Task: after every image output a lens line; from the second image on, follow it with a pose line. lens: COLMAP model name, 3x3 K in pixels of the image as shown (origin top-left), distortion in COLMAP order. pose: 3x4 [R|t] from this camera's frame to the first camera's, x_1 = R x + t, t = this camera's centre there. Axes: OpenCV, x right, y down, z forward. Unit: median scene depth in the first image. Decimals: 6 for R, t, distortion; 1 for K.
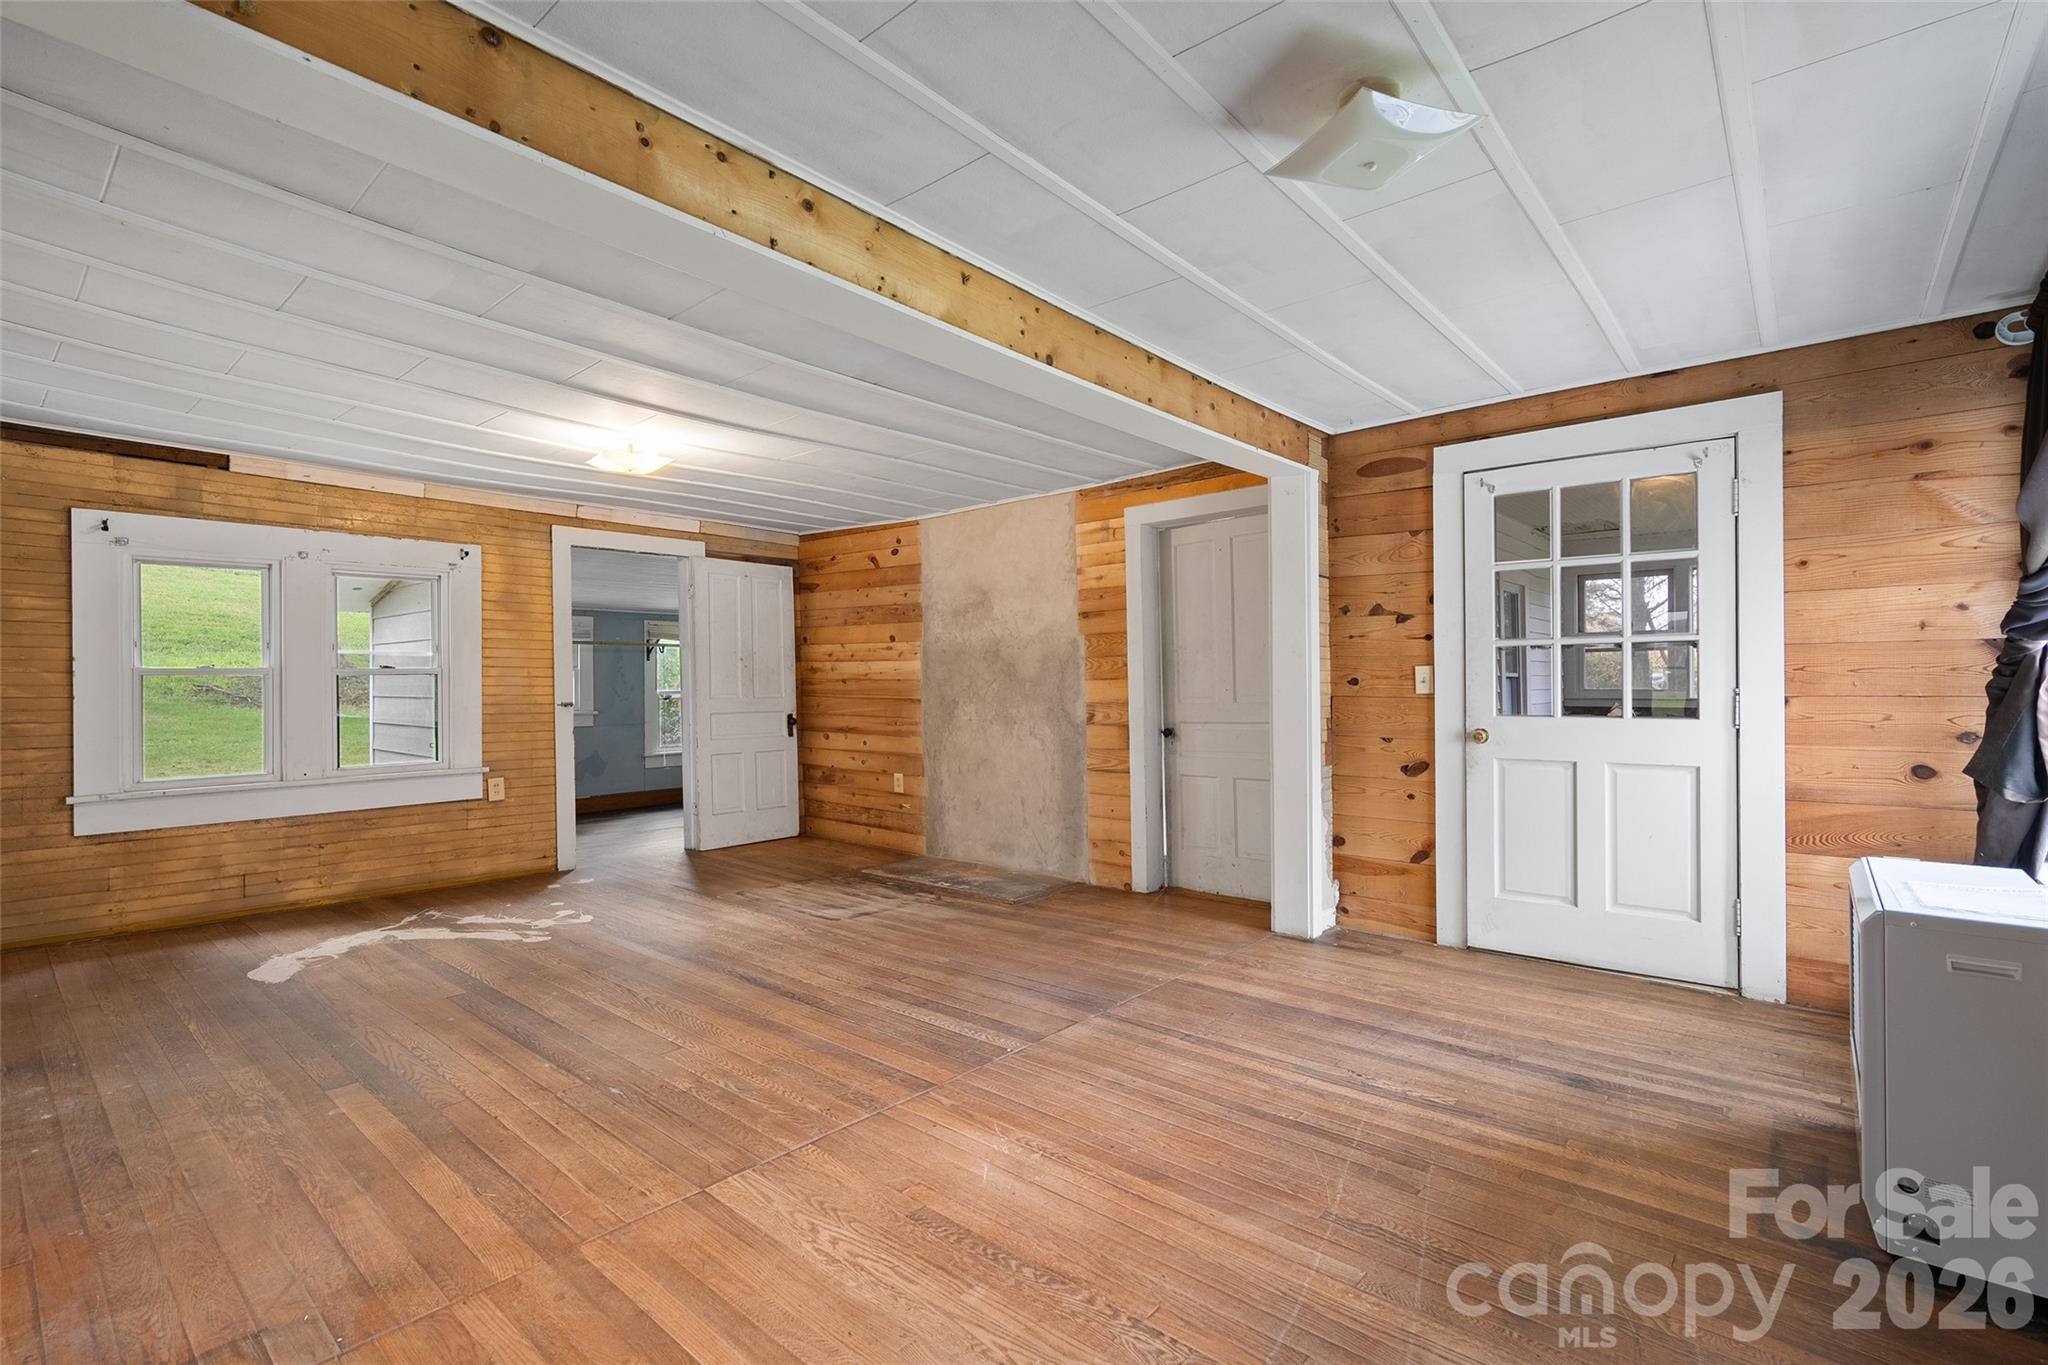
lens RADIAL K [[923.5, 0, 1024.3], [0, 923.5, 681.4], [0, 0, 1]] dist [-0.006595, 0.000076]
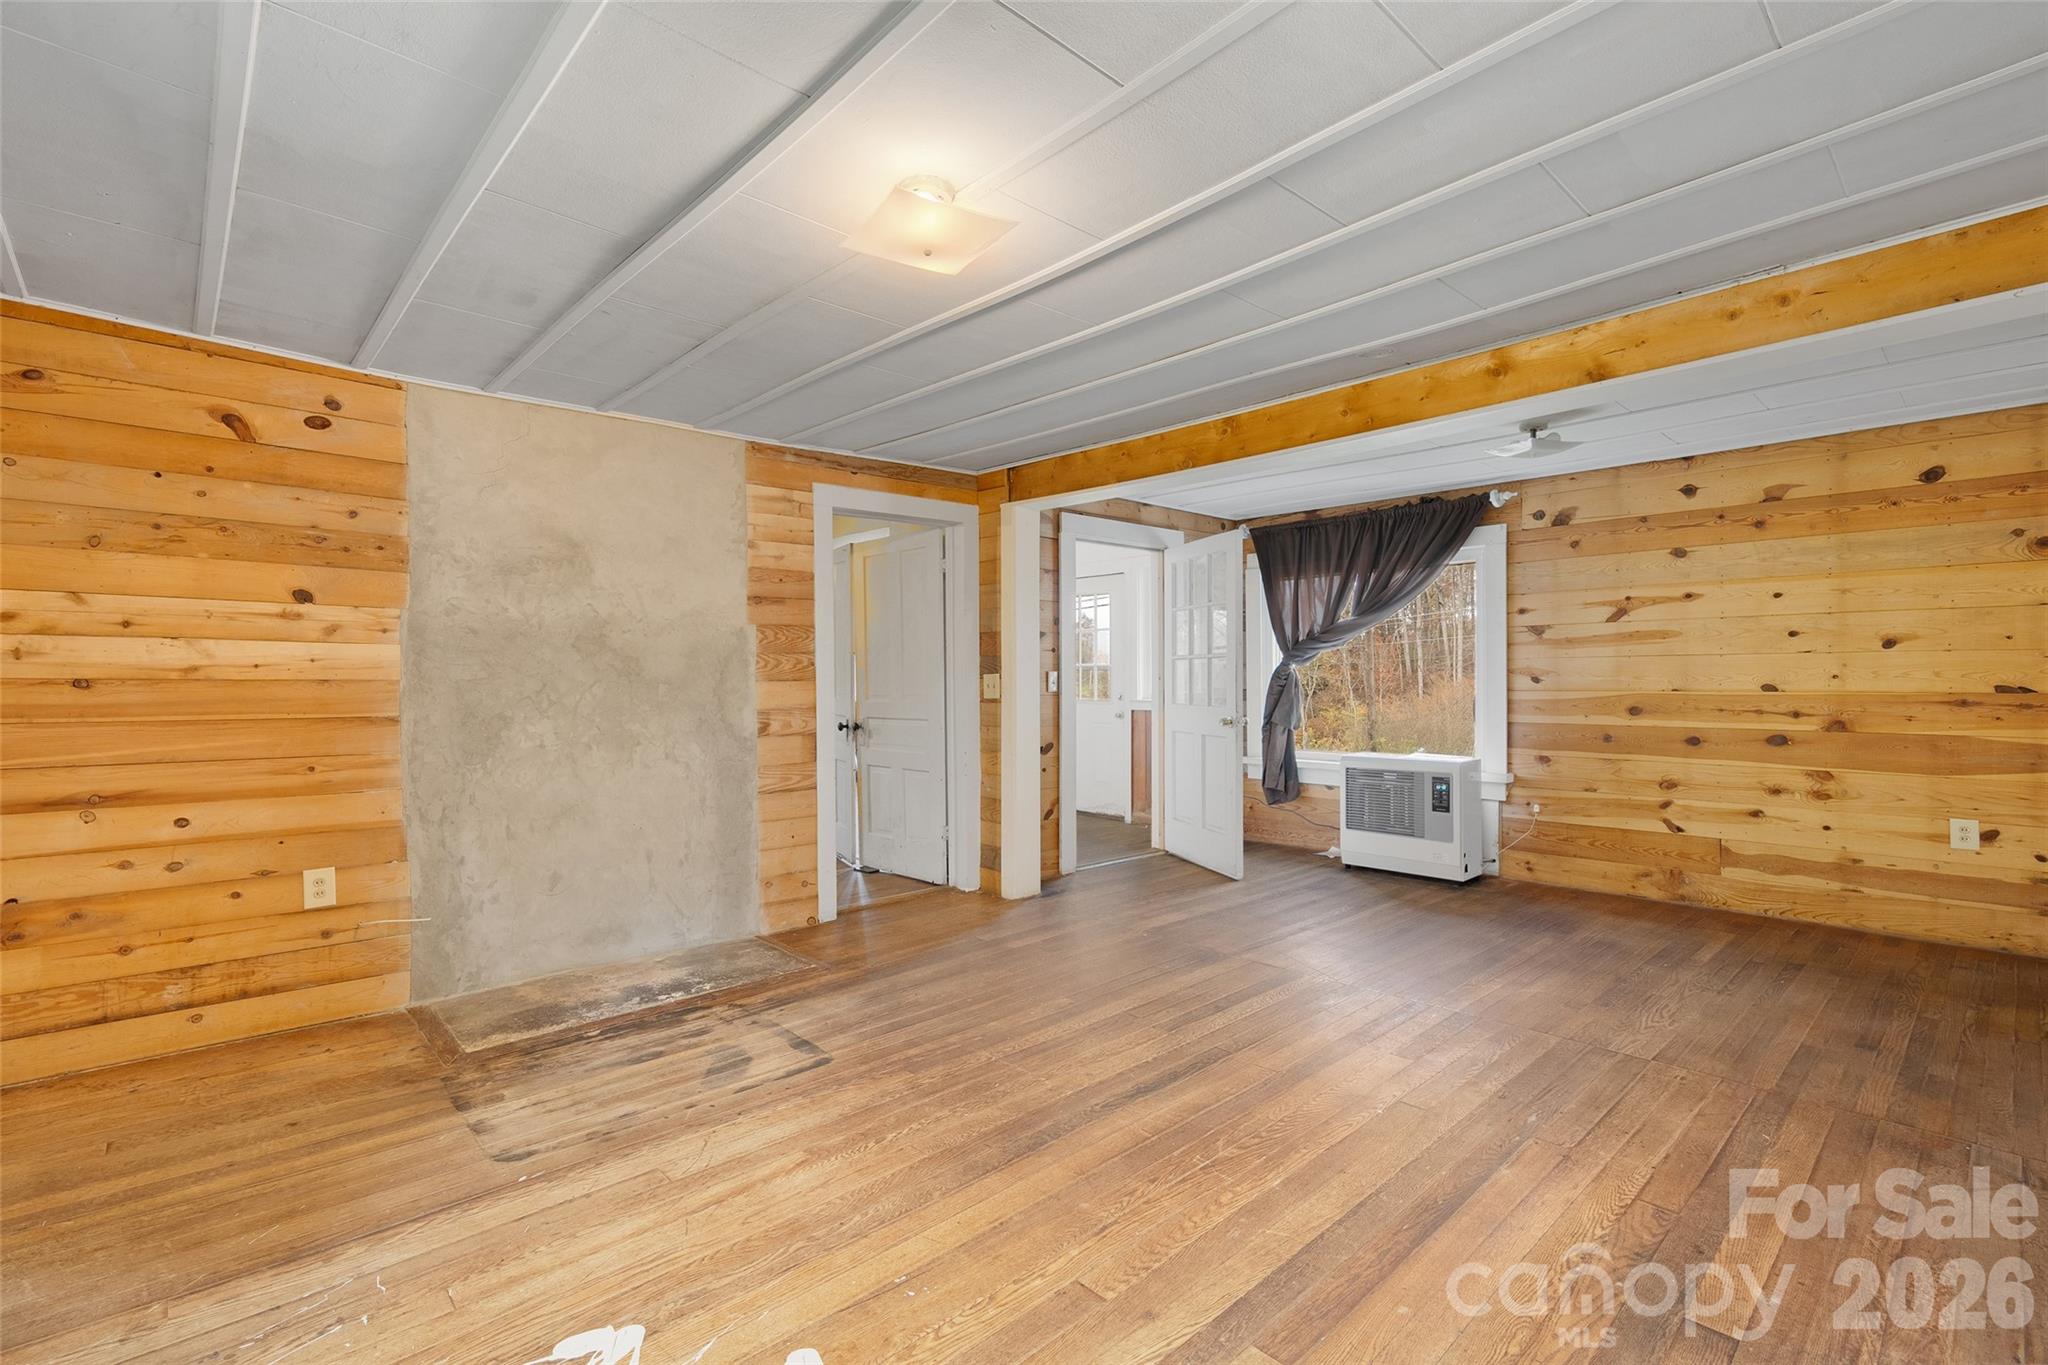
lens RADIAL K [[923.5, 0, 1009.8], [0, 923.5, 679.9], [0, 0, 1]] dist [-0.006595, 0.000076]
pose [[0.126307, 0.004397, 0.991981, -0.716965], [0.003523, 0.999982, -0.004881, 0.001947], [-0.991985, 0.004111, 0.126289, 0.701284]]
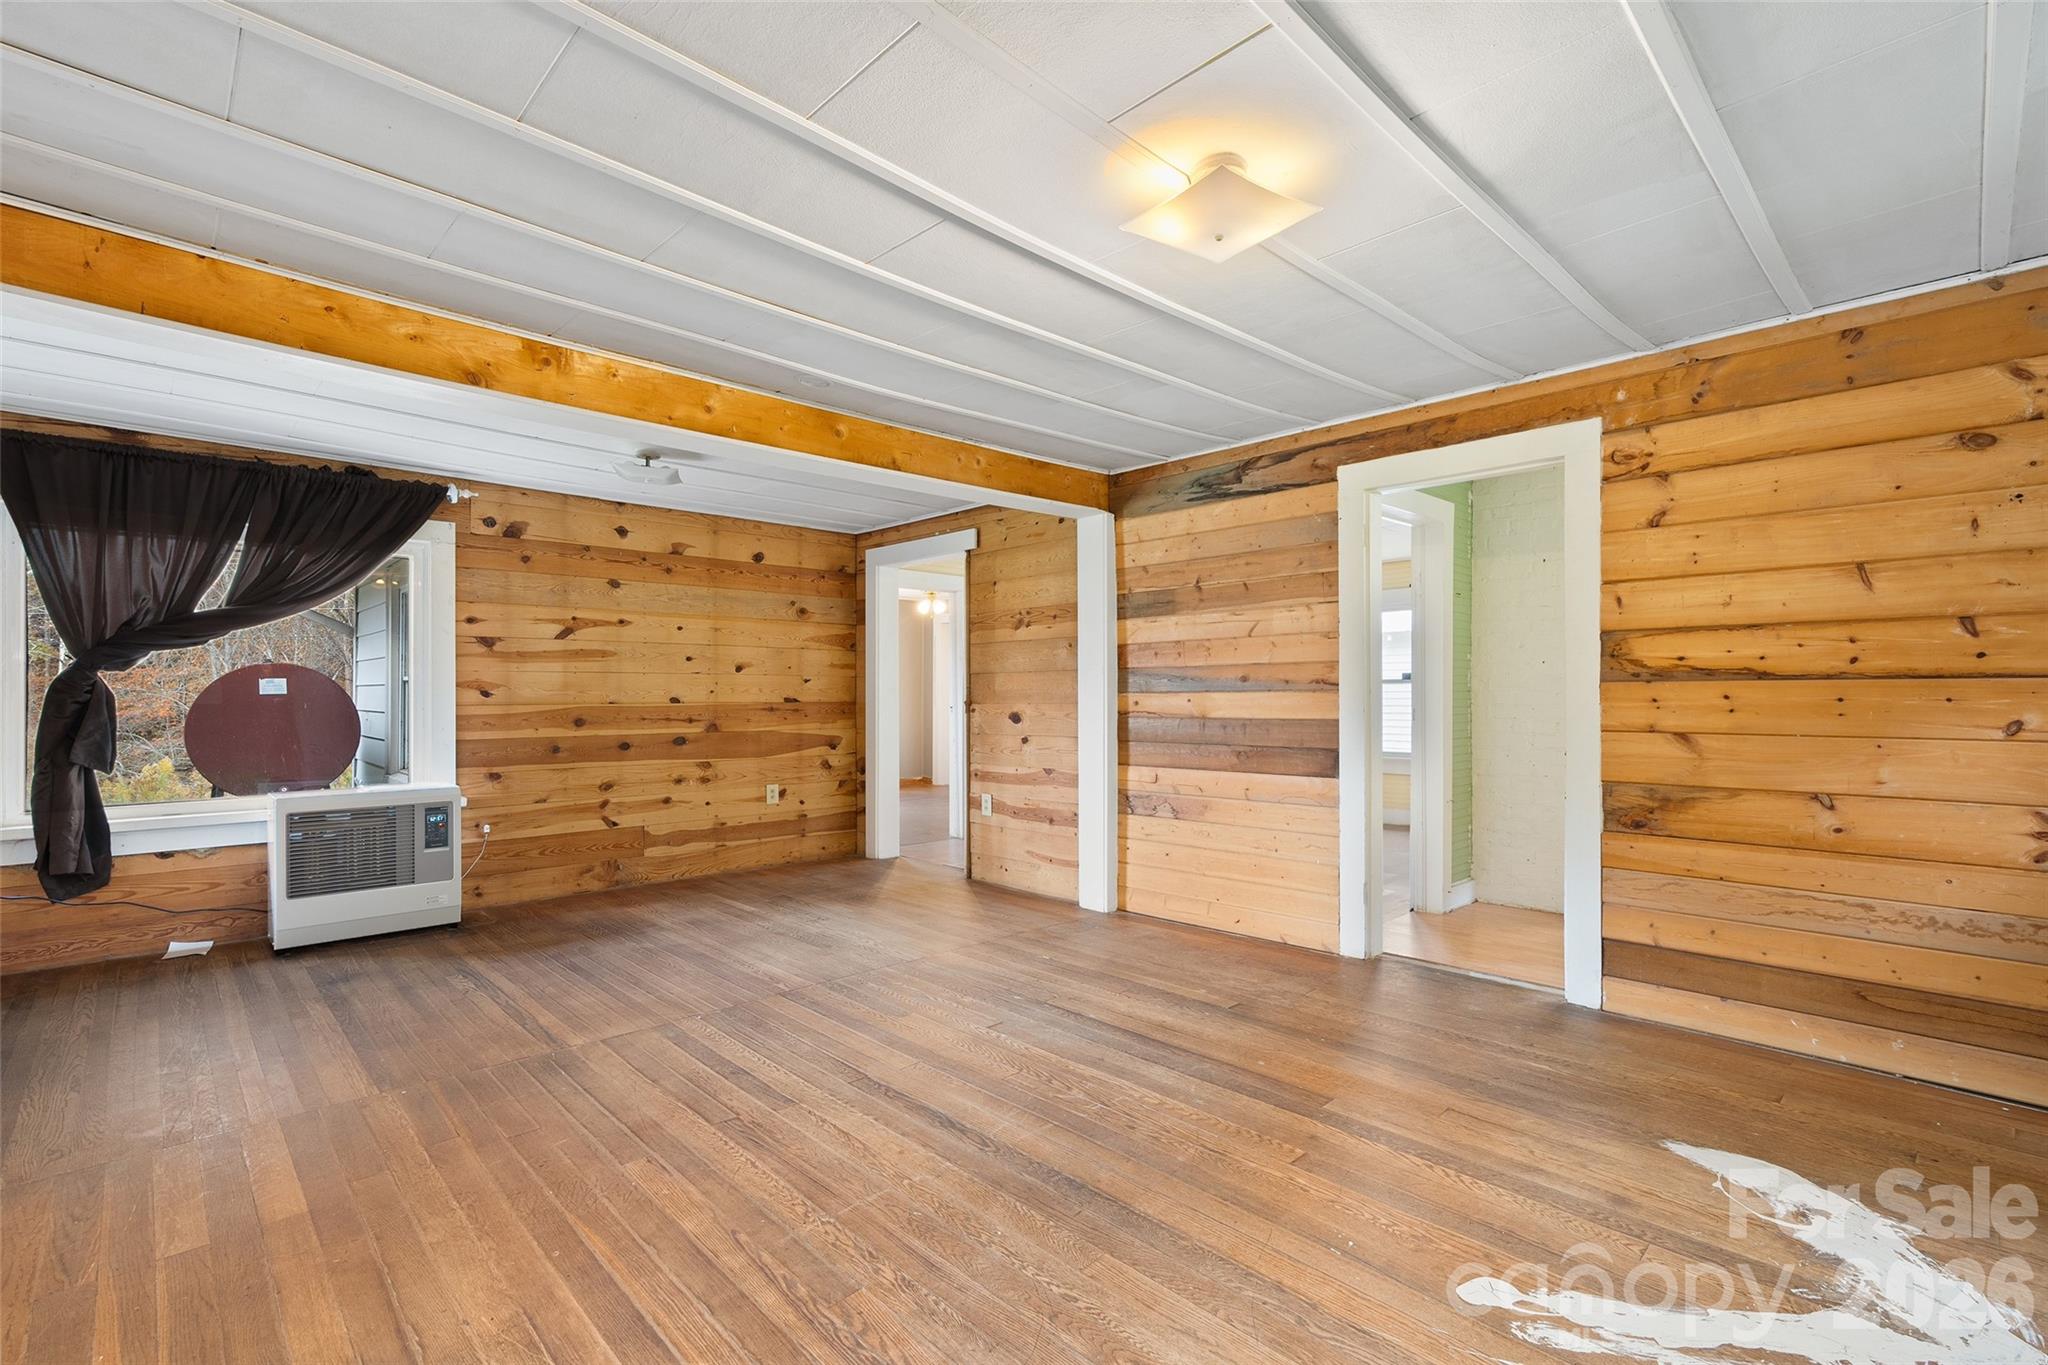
lens RADIAL K [[923.5, 0, 1021.6], [0, 923.5, 693.8], [0, 0, 1]] dist [-0.006595, 0.000076]
pose [[-0.995221, 0.007442, 0.097364, -0.291277], [0.007419, 0.999972, -0.000595, 0.003615], [-0.097365, 0.000130, -0.995249, 1.161960]]
